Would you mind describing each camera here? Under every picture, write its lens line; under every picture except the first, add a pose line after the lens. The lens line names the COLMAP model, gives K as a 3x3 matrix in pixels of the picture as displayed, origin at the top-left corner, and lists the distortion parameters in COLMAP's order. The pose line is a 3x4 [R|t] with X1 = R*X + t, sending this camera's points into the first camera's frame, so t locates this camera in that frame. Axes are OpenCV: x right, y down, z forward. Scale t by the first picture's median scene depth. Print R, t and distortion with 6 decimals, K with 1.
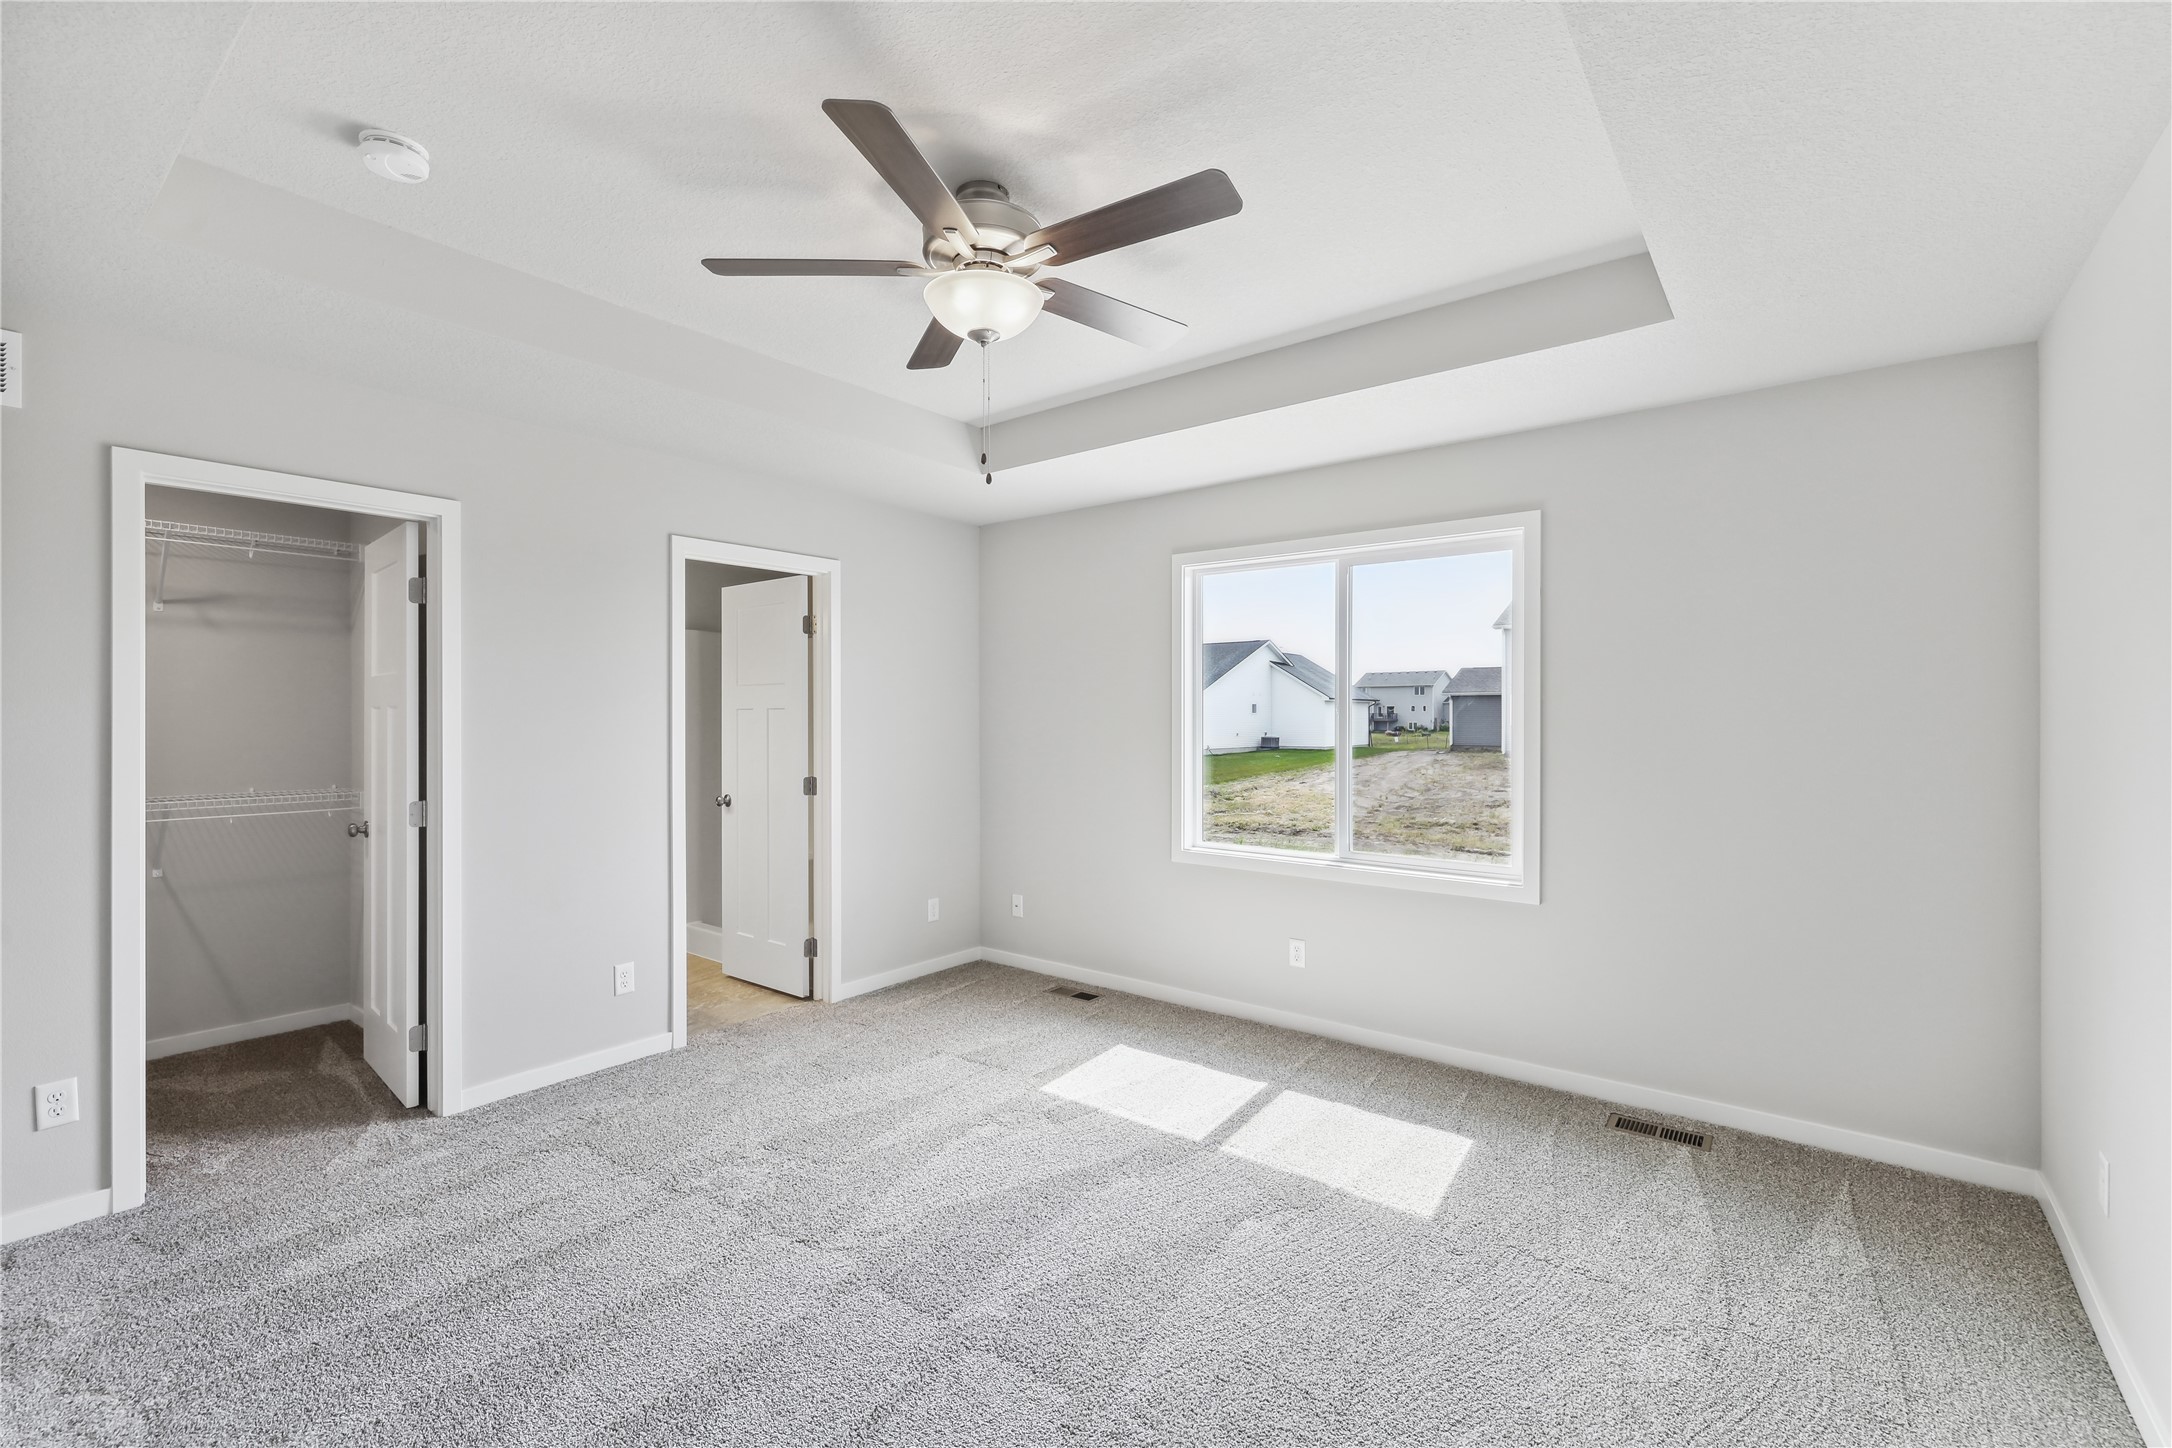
lens RADIAL K [[916.0, 0, 1086.0], [0, 916.0, 724.0], [0, 0, 1]] dist [0.000257, -0.000073]
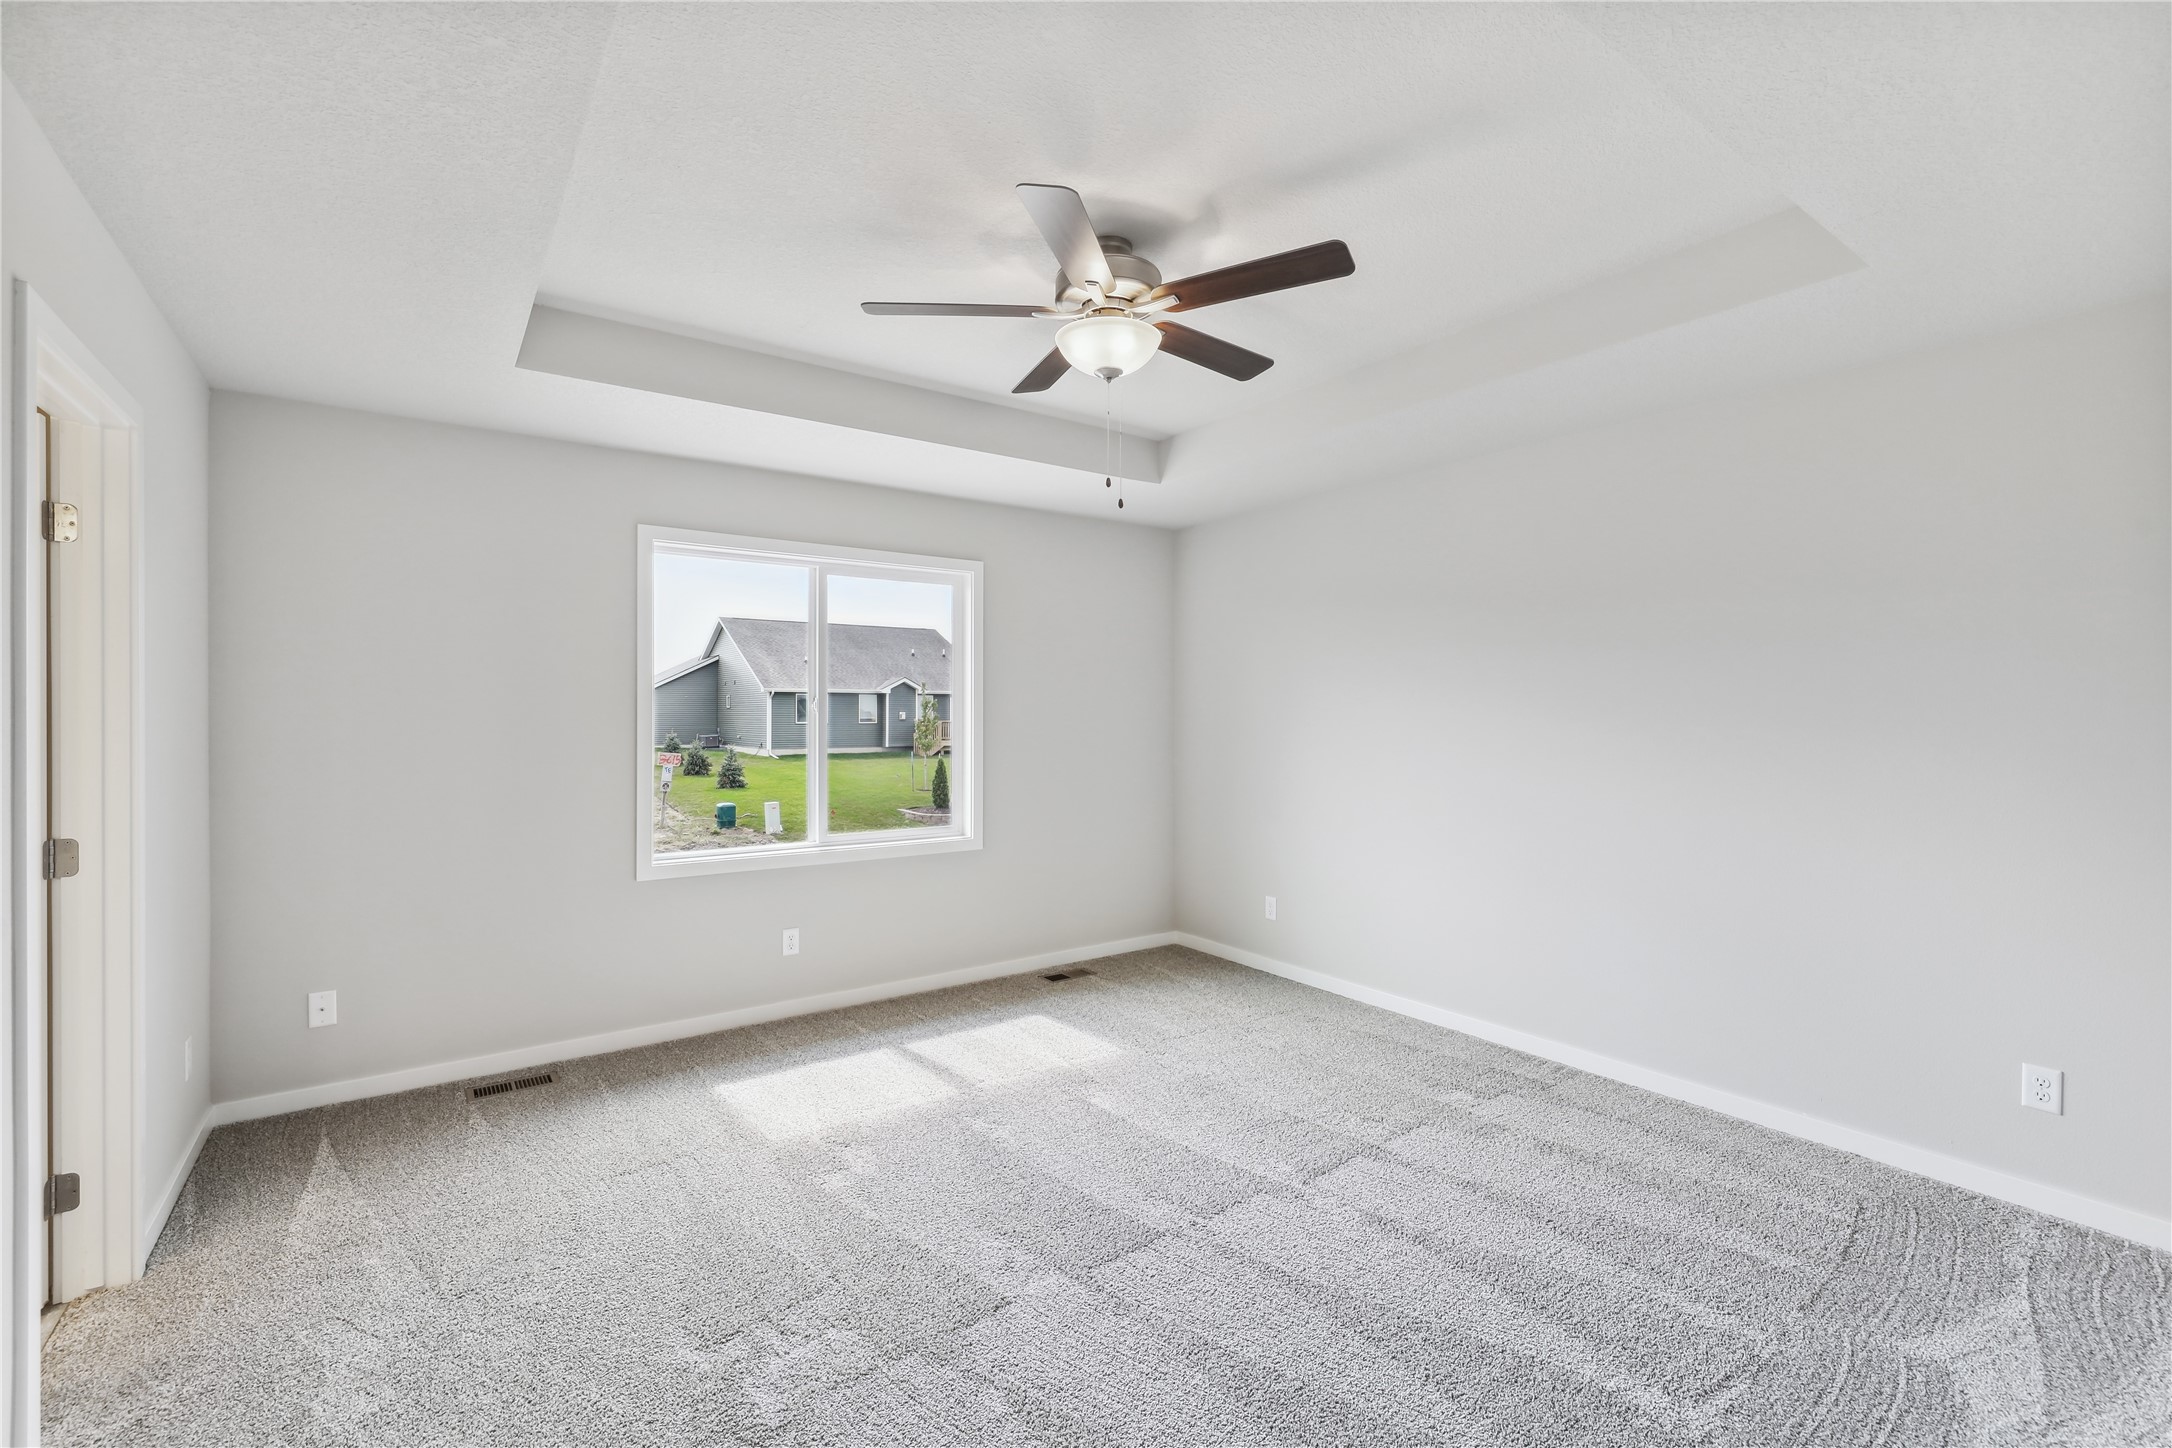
lens RADIAL K [[922.9, 0, 1080.1], [0, 922.9, 711.7], [0, 0, 1]] dist [-0.000603, 0.000313]
pose [[0.305391, -0.001632, 0.952226, -0.698761], [0.011199, 0.999936, -0.001878, -0.002428], [-0.952161, 0.011237, 0.305389, 0.395248]]
